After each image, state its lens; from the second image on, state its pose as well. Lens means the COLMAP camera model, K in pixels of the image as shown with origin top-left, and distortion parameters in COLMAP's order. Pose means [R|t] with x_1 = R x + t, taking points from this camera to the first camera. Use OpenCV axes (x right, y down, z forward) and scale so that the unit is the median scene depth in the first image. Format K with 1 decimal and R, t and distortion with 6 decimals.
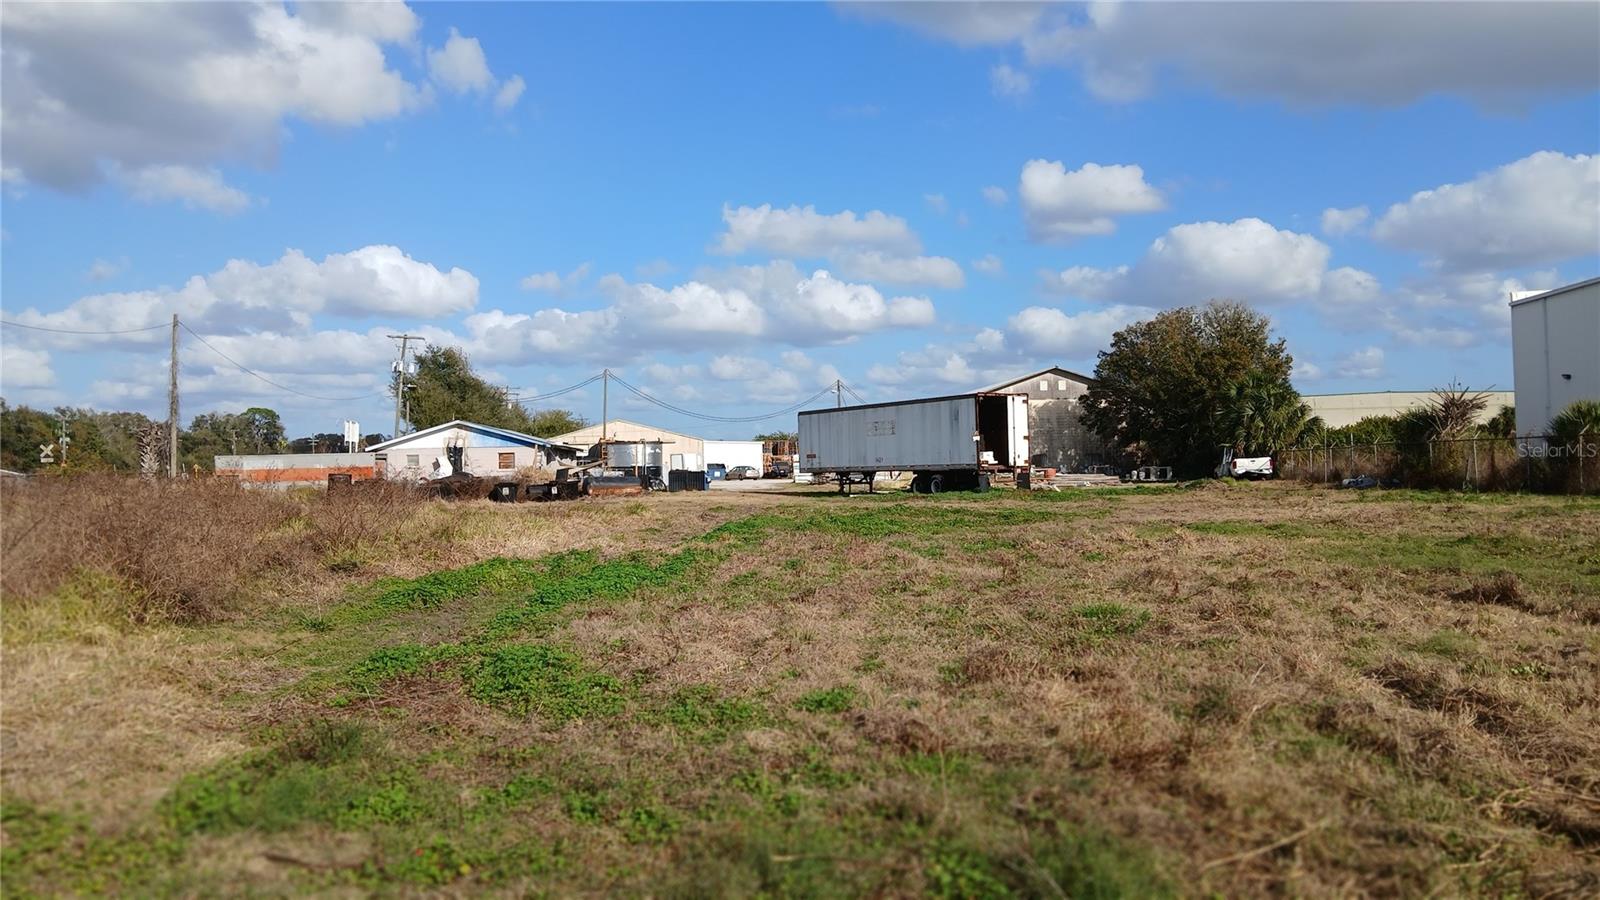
lens RADIAL K [[1232.7, 0, 800.0], [0, 1232.7, 447.4], [0, 0, 1]] dist [0.037472, -0.032032]
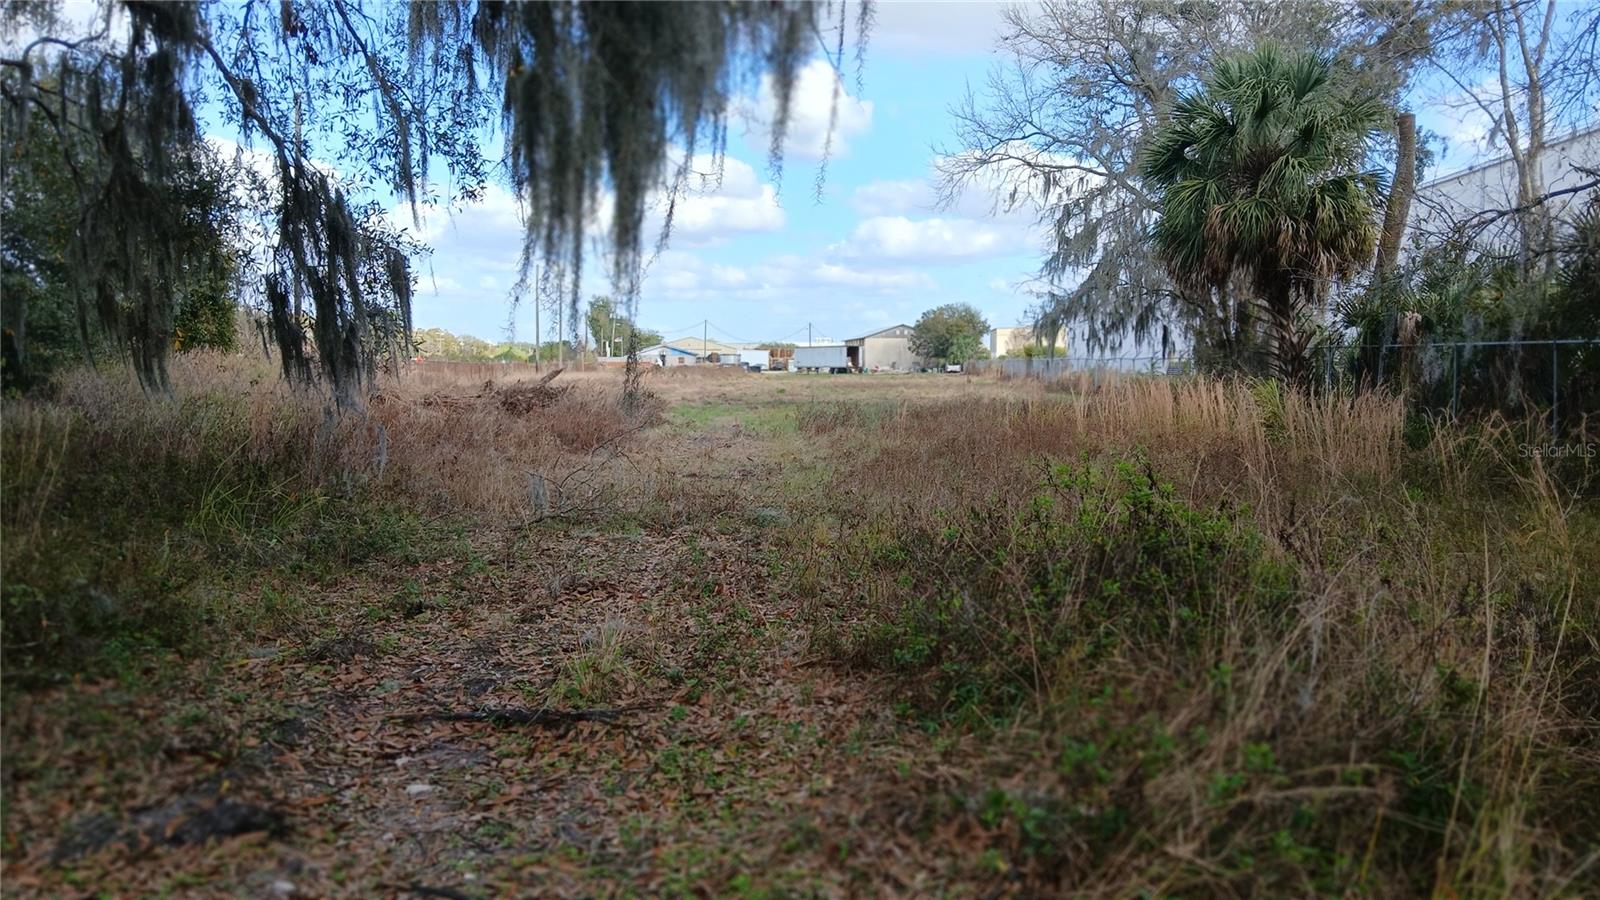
lens RADIAL K [[1232.7, 0, 787.8], [0, 1232.7, 458.1], [0, 0, 1]] dist [0.037472, -0.032032]
pose [[0.999706, 0.021939, 0.010288, -0.019393], [-0.022767, 0.995798, 0.088703, -0.014353], [-0.008299, -0.088911, 0.996005, -1.113289]]
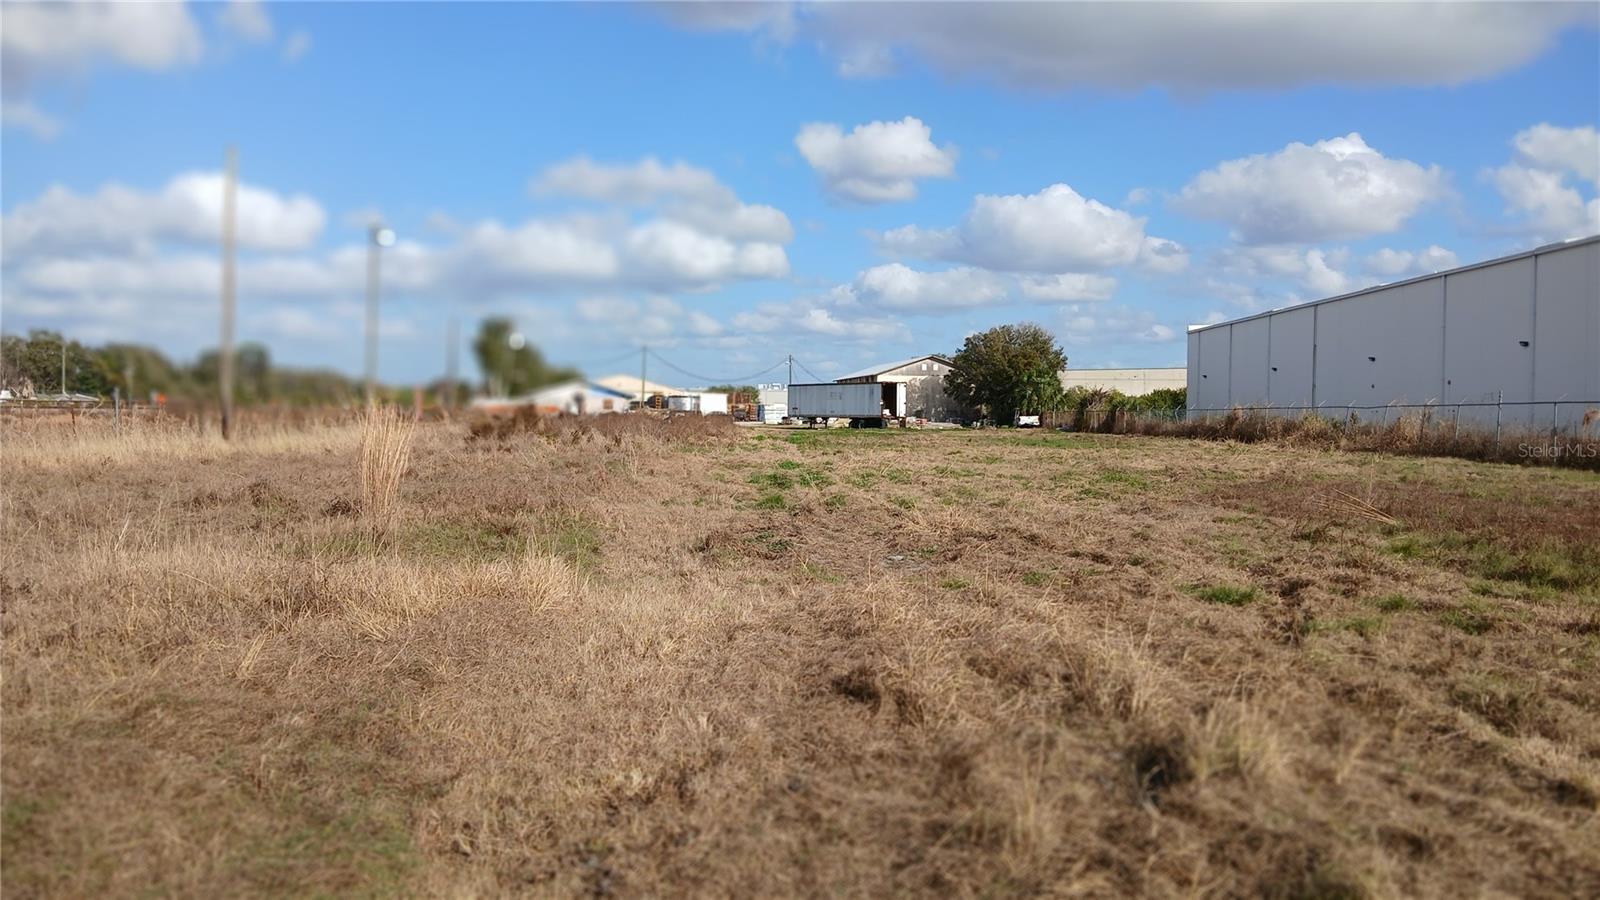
lens RADIAL K [[1232.7, 0, 801.5], [0, 1232.7, 444.5], [0, 0, 1]] dist [0.037472, -0.032032]
pose [[0.996282, 0.027370, 0.081693, -0.093424], [-0.030616, 0.998780, 0.038747, -0.008220], [-0.080533, -0.041104, 0.995904, -0.623635]]
